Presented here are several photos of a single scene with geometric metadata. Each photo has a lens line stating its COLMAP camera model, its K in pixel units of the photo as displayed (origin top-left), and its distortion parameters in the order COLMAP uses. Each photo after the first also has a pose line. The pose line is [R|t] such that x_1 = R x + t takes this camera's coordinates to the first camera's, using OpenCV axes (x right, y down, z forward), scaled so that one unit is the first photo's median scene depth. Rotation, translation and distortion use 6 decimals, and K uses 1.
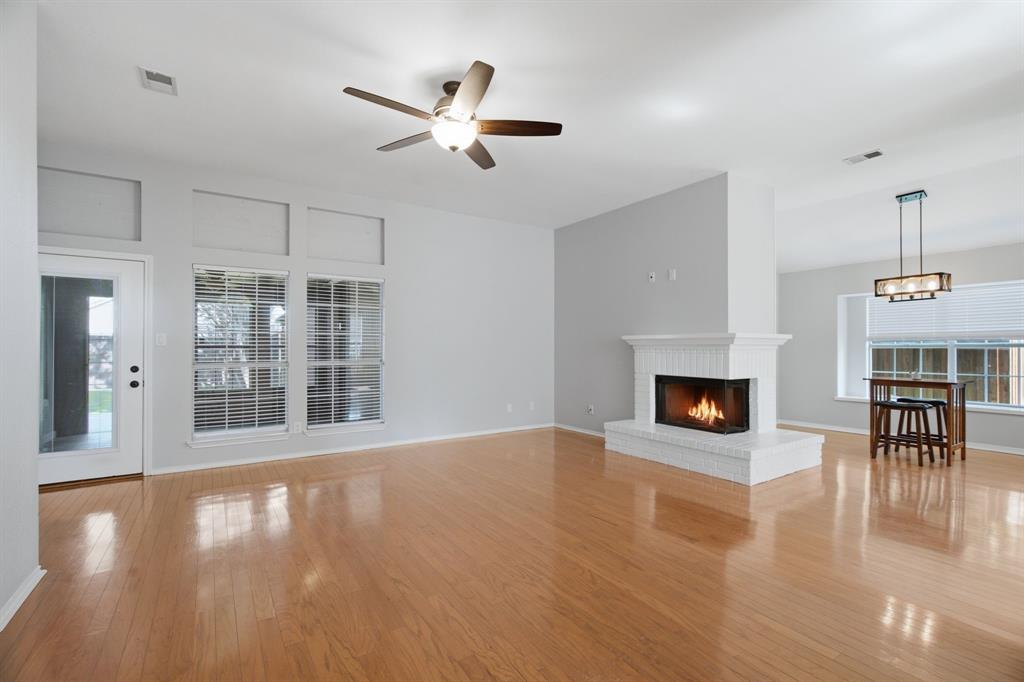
lens RADIAL K [[456.5, 0, 512.7], [0, 456.5, 347.6], [0, 0, 1]] dist [-0.002518, 0.000542]
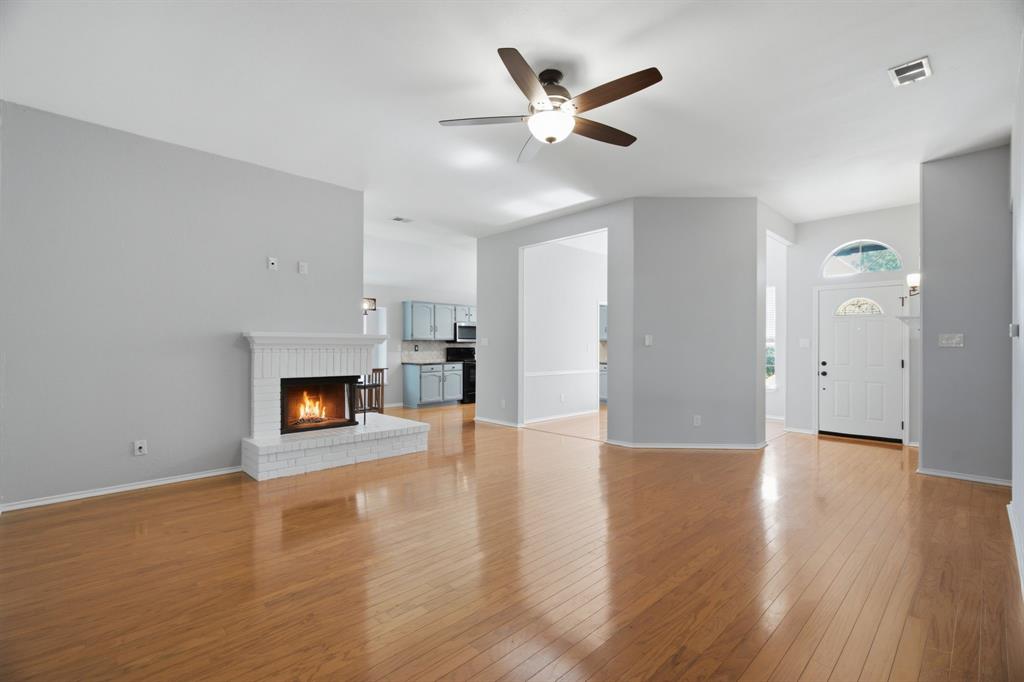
lens RADIAL K [[456.5, 0, 512.7], [0, 456.5, 347.6], [0, 0, 1]] dist [-0.002518, 0.000542]
pose [[-0.183433, -0.008488, 0.982995, -0.621449], [-0.002897, 0.999963, 0.008094, -0.006734], [-0.983028, -0.001363, -0.183451, 0.739992]]
